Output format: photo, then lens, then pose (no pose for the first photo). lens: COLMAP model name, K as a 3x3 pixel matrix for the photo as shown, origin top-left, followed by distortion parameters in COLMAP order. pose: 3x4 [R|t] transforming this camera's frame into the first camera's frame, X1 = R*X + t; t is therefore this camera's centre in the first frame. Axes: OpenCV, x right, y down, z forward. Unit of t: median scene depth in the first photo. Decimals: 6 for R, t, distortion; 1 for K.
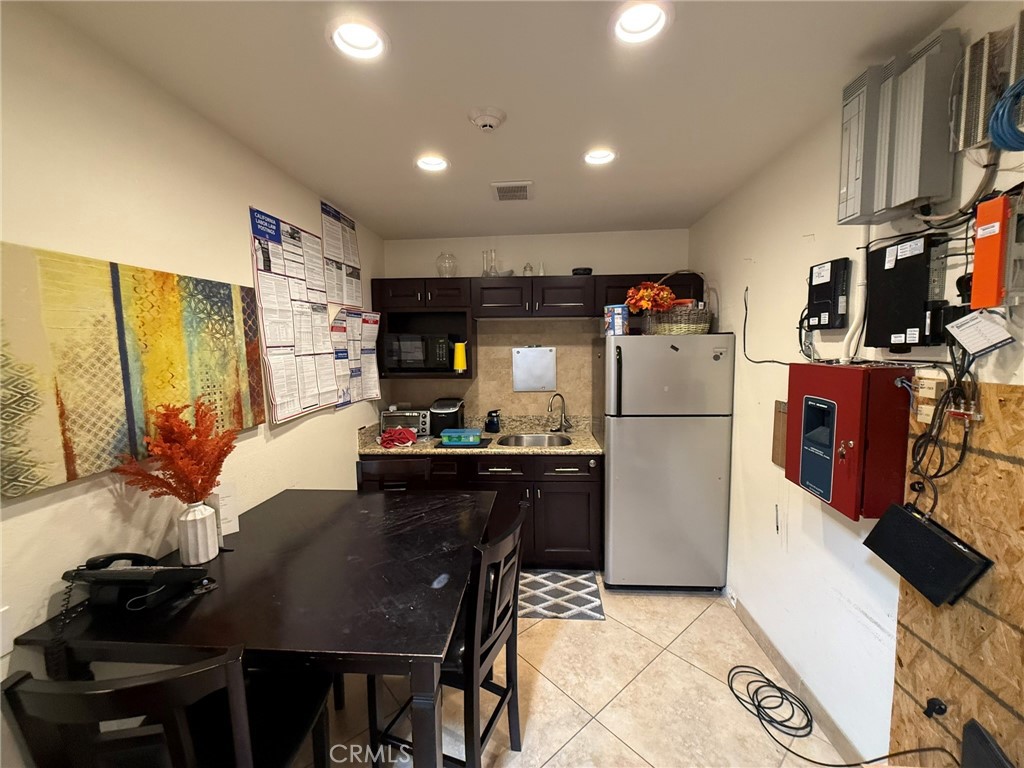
lens RADIAL K [[407.9, 0, 514.7], [0, 407.9, 384.5], [0, 0, 1]] dist [-0.001782, 0.001064]
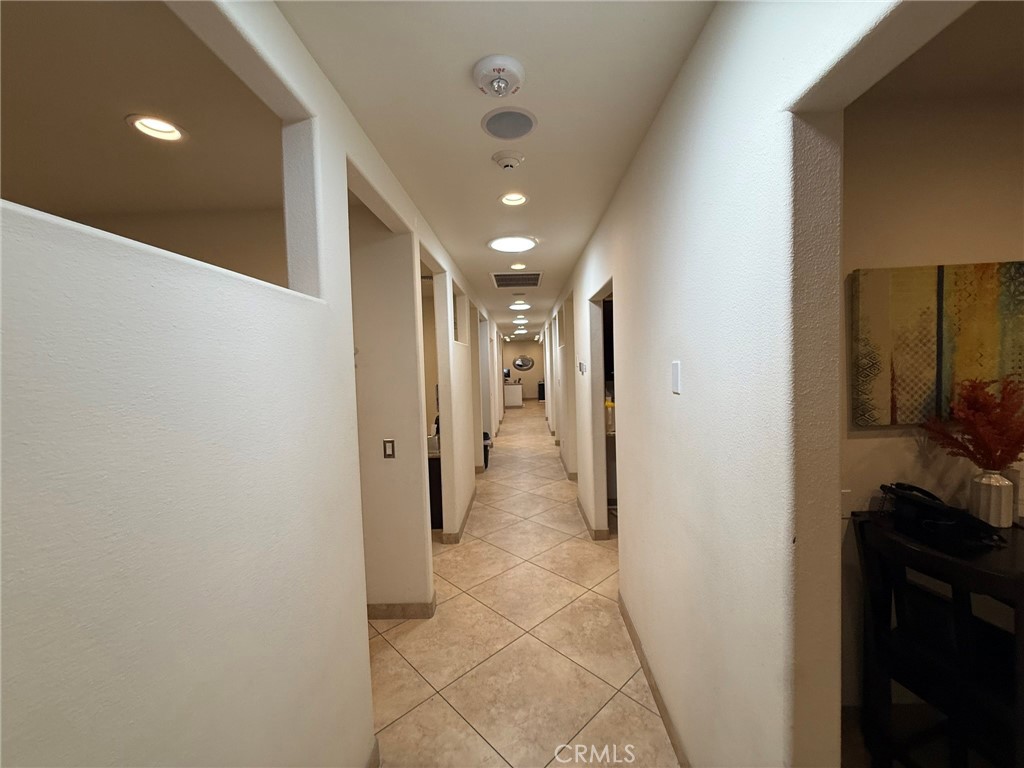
lens RADIAL K [[407.9, 0, 512.4], [0, 407.9, 388.1], [0, 0, 1]] dist [-0.001782, 0.001064]
pose [[0.044512, 0.064014, -0.996956, 0.259432], [-0.060094, 0.996309, 0.061290, 0.088434], [0.997200, 0.057183, 0.048195, -0.383090]]
